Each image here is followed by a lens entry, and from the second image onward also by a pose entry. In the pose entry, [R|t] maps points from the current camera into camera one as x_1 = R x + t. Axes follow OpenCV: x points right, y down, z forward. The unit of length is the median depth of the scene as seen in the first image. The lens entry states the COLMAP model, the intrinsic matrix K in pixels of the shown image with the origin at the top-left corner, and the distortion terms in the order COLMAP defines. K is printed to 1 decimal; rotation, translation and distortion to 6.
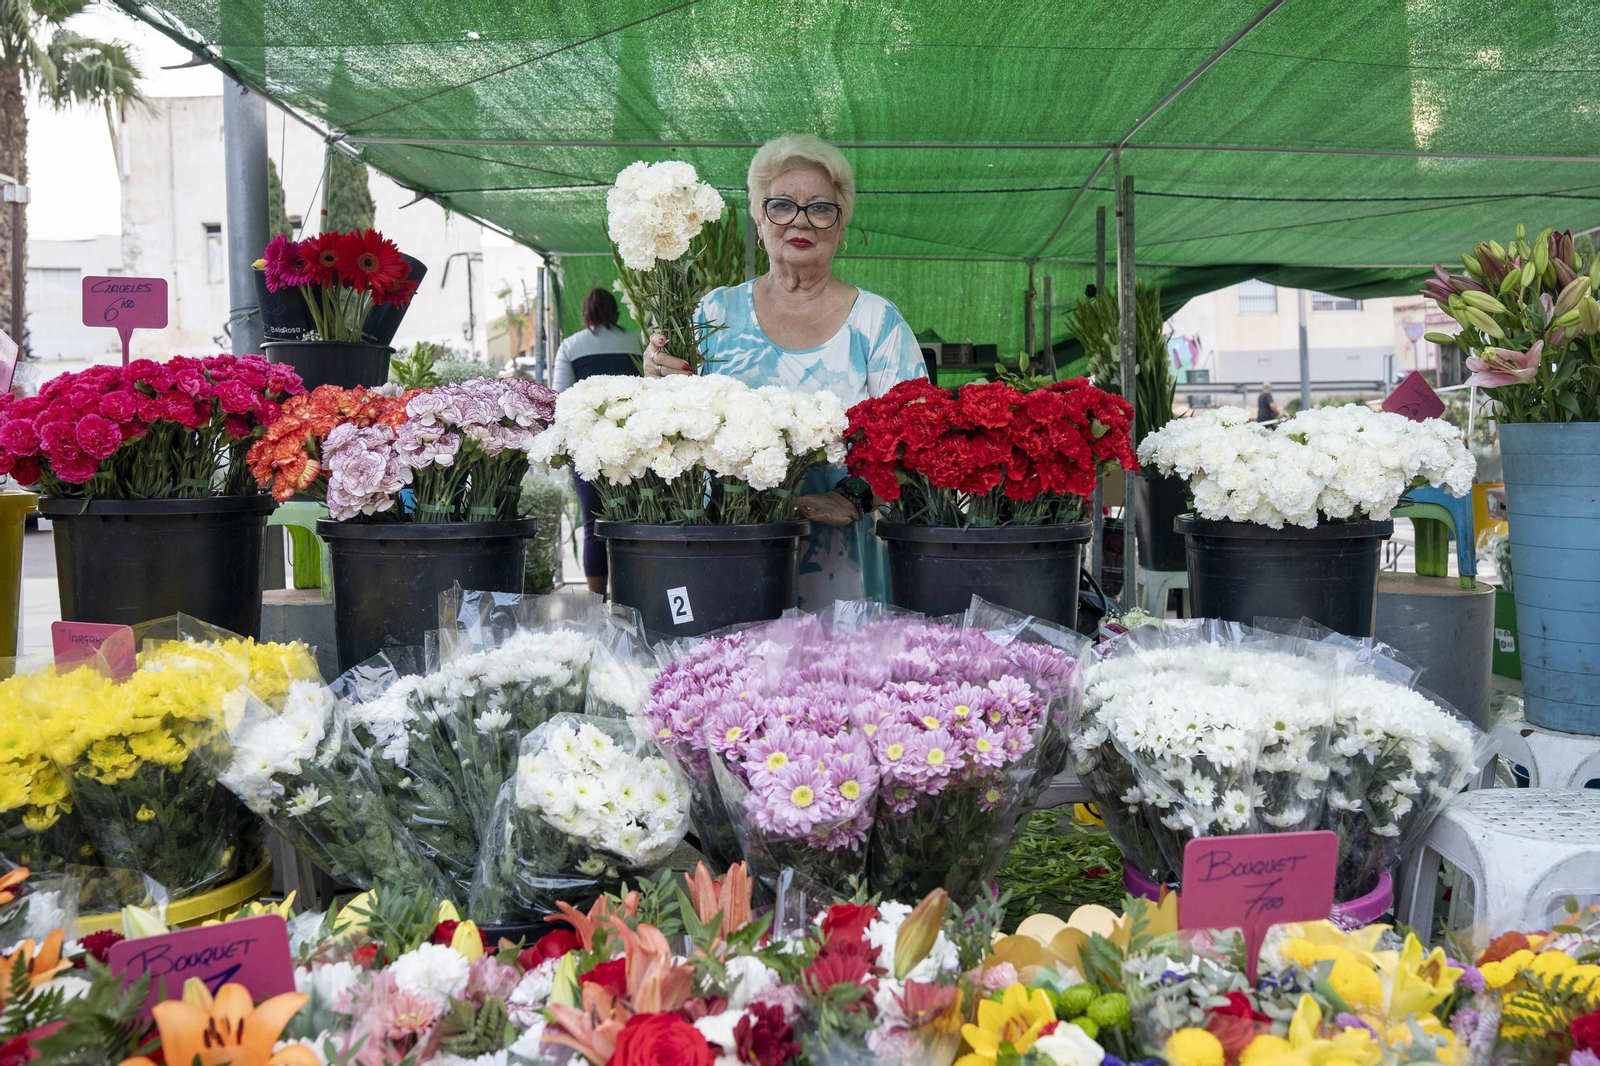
lens RADIAL K [[1141.2, 0, 817.4], [0, 1141.2, 531.9], [0, 0, 1]] dist [-0.141151, 0.114897]
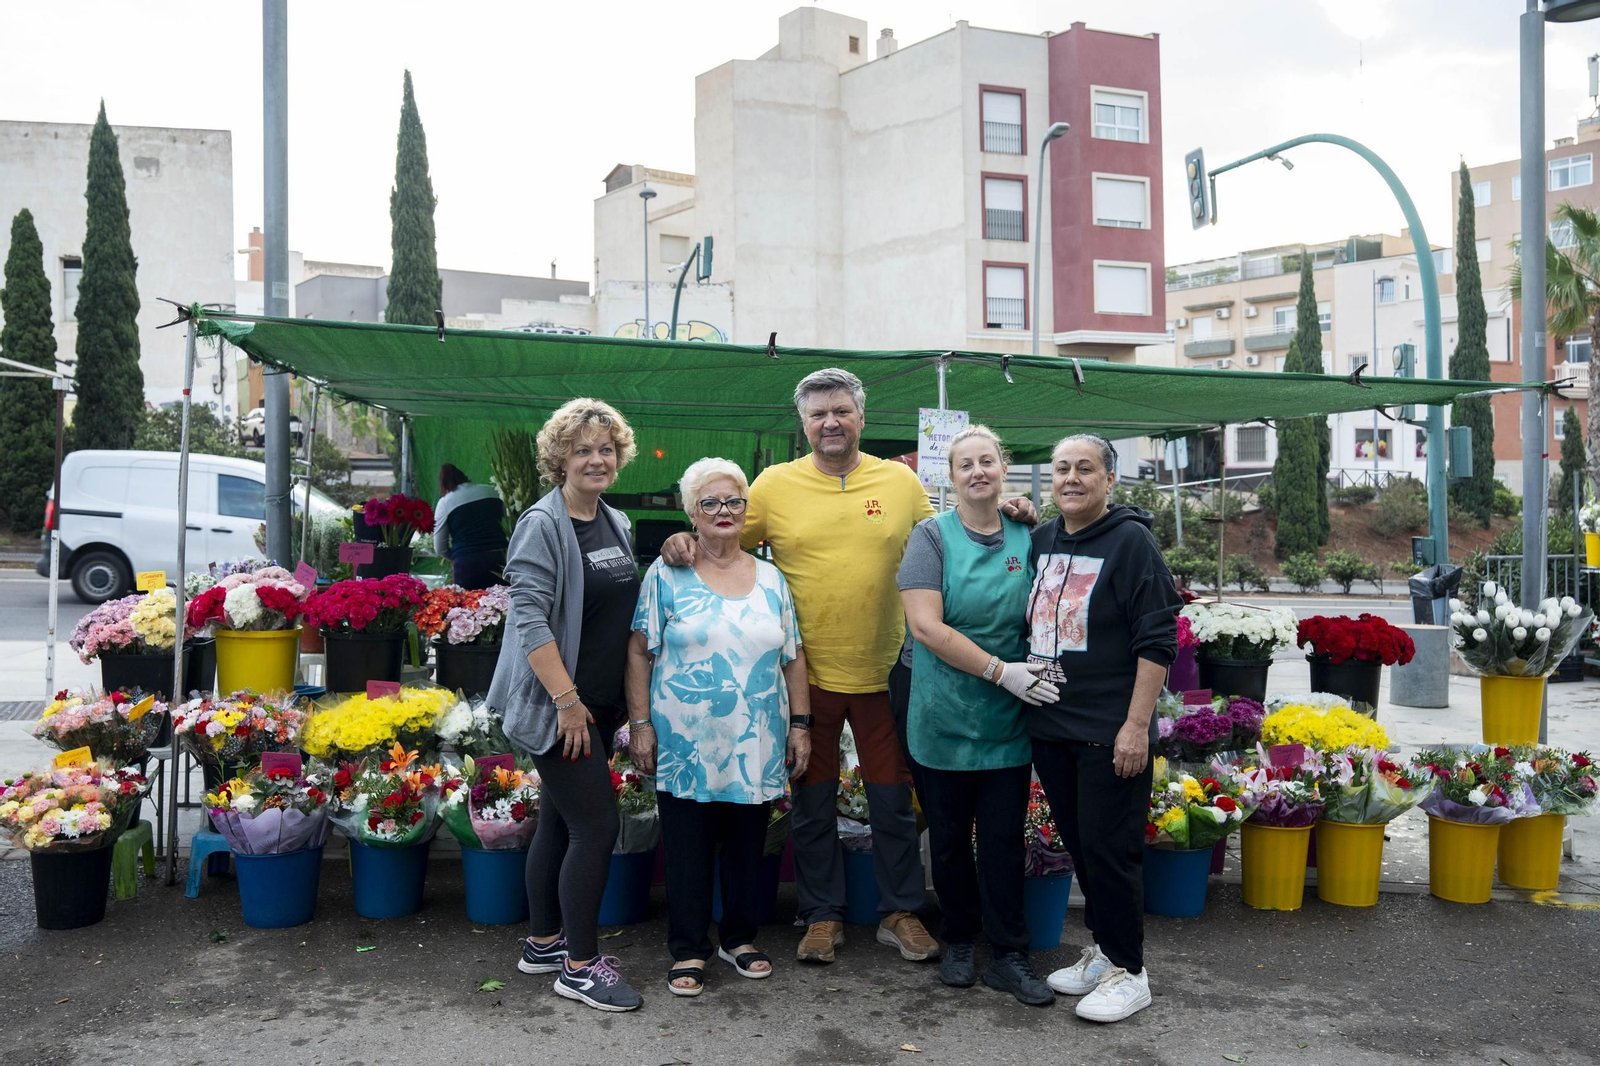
lens RADIAL K [[1228.4, 0, 800.0], [0, 1228.4, 533.0], [0, 0, 1]] dist [0.005593, 0.004729]
pose [[0.981351, 0.037979, 0.188437, -0.044073], [-0.028764, 0.998264, -0.051400, -0.037013], [-0.190062, 0.045021, 0.980739, -0.511903]]
